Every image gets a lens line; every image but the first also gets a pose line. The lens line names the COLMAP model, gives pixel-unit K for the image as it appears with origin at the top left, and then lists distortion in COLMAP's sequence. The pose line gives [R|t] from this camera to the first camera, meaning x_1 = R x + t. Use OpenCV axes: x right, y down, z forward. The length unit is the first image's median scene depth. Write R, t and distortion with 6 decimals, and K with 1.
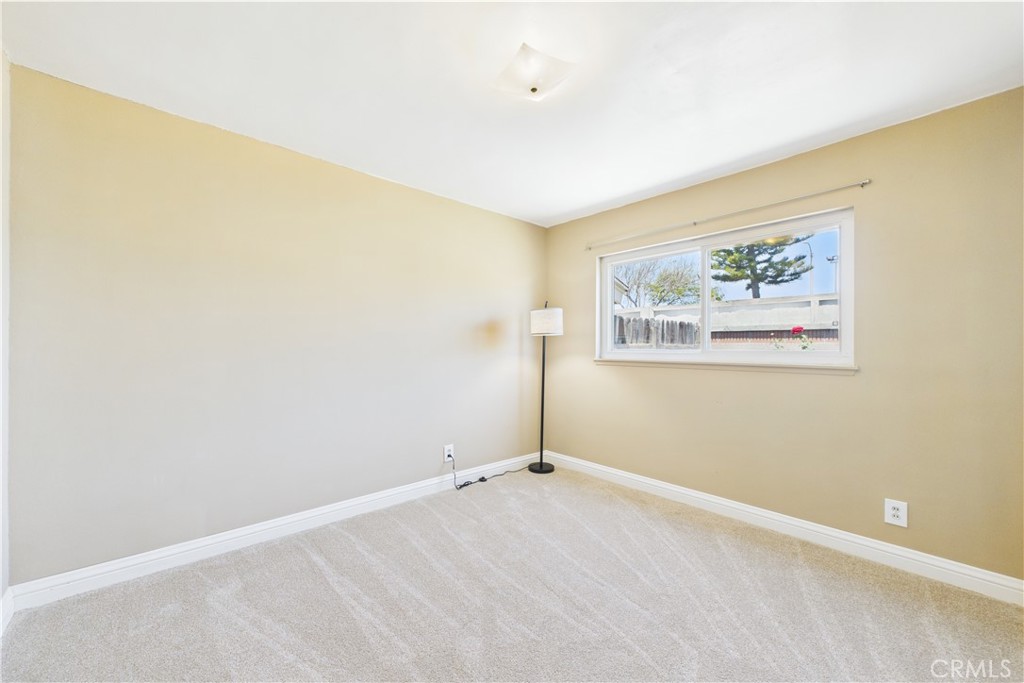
lens RADIAL K [[390.5, 0, 511.8], [0, 390.5, 341.4], [0, 0, 1]] dist [-0.004277, 0.000965]
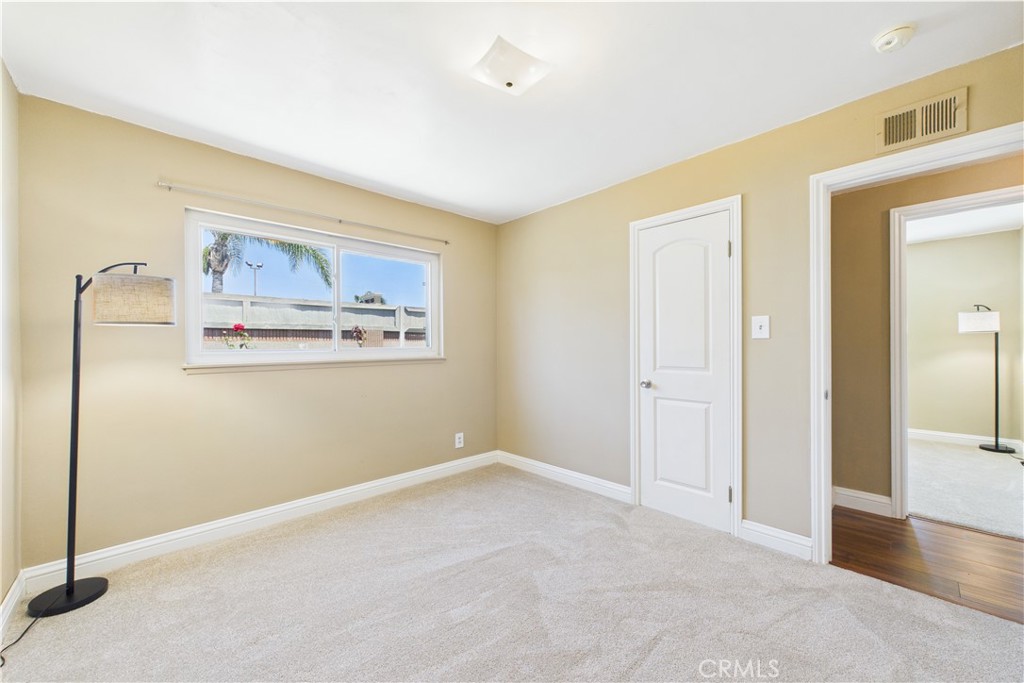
lens RADIAL K [[390.5, 0, 508.9], [0, 390.5, 342.7], [0, 0, 1]] dist [-0.004277, 0.000965]
pose [[-0.026047, 0.001219, 0.999660, -0.432279], [-0.009061, 0.999958, -0.001455, 0.003873], [-0.999620, -0.009095, -0.026035, 0.477574]]
